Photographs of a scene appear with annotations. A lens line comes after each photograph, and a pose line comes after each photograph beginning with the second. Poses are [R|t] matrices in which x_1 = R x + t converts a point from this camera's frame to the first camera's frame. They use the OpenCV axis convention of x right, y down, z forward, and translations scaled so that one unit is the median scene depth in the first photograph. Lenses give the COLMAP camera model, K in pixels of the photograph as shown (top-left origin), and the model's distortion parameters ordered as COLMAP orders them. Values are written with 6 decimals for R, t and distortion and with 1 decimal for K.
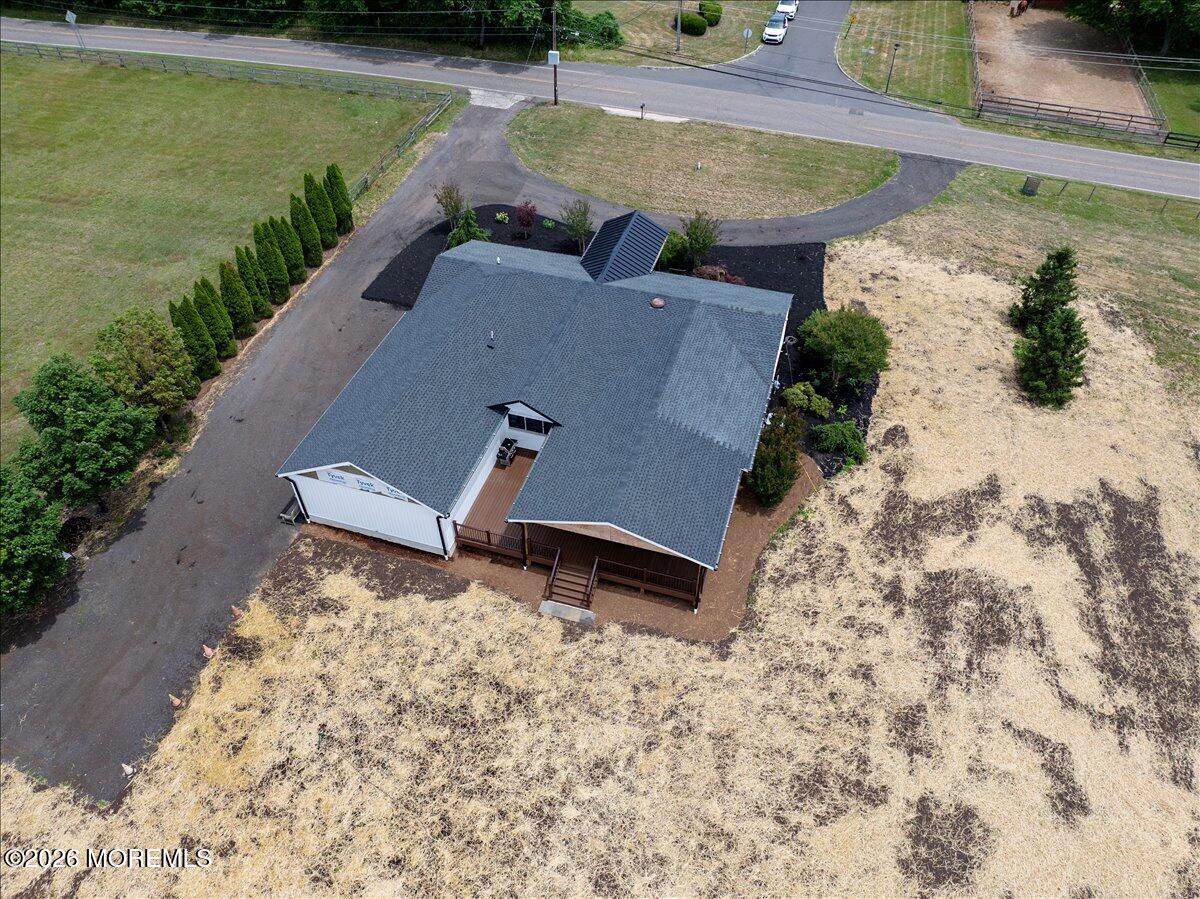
lens RADIAL K [[838.5, 0, 600.0], [0, 838.5, 449.5], [0, 0, 1]] dist [-0.044479, 0.015839]
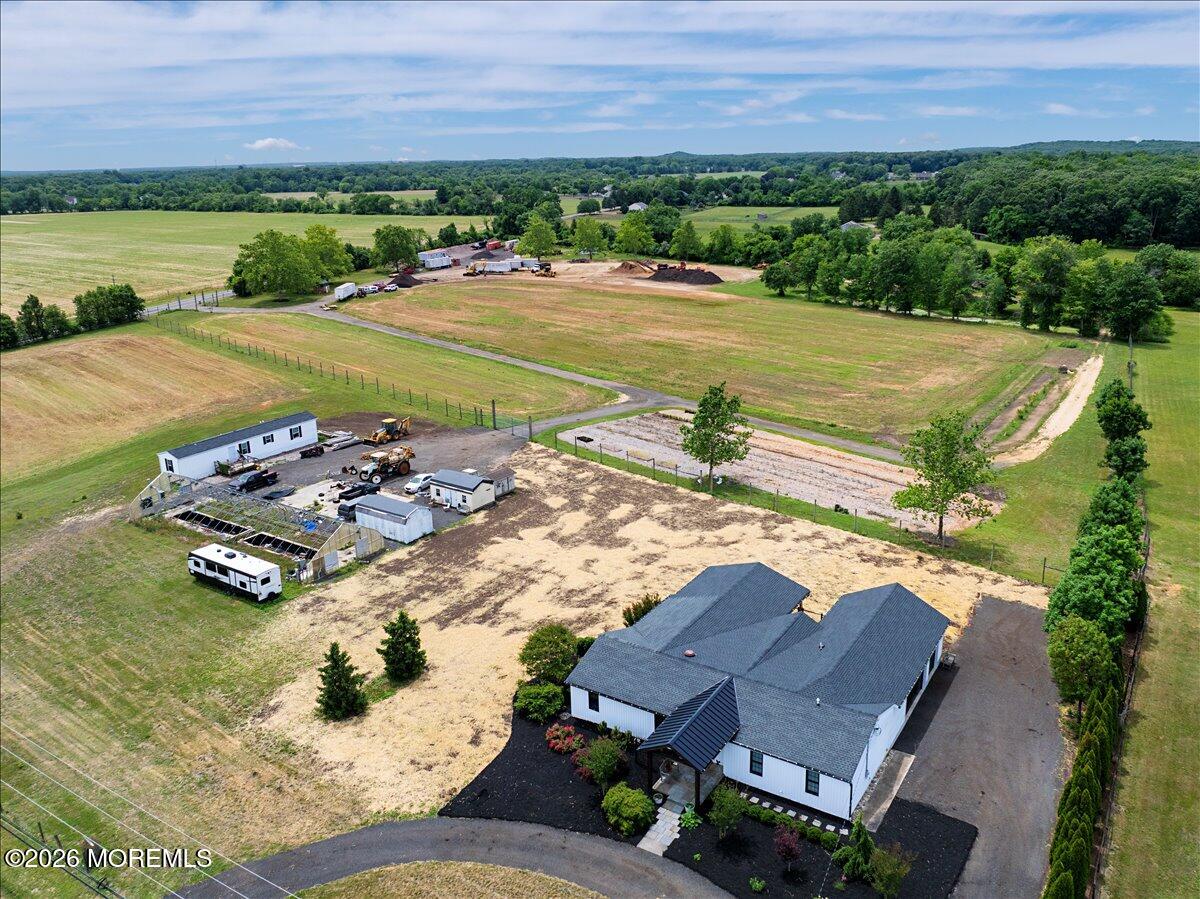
lens RADIAL K [[917.7, 0, 643.5], [0, 917.7, 415.6], [0, 0, 1]] dist [-0.016721, -0.038189]
pose [[-0.969391, -0.051951, 0.239965, -0.215730], [0.184267, 0.491960, 0.850894, -1.873596], [-0.162257, 0.869066, -0.467329, 1.628541]]
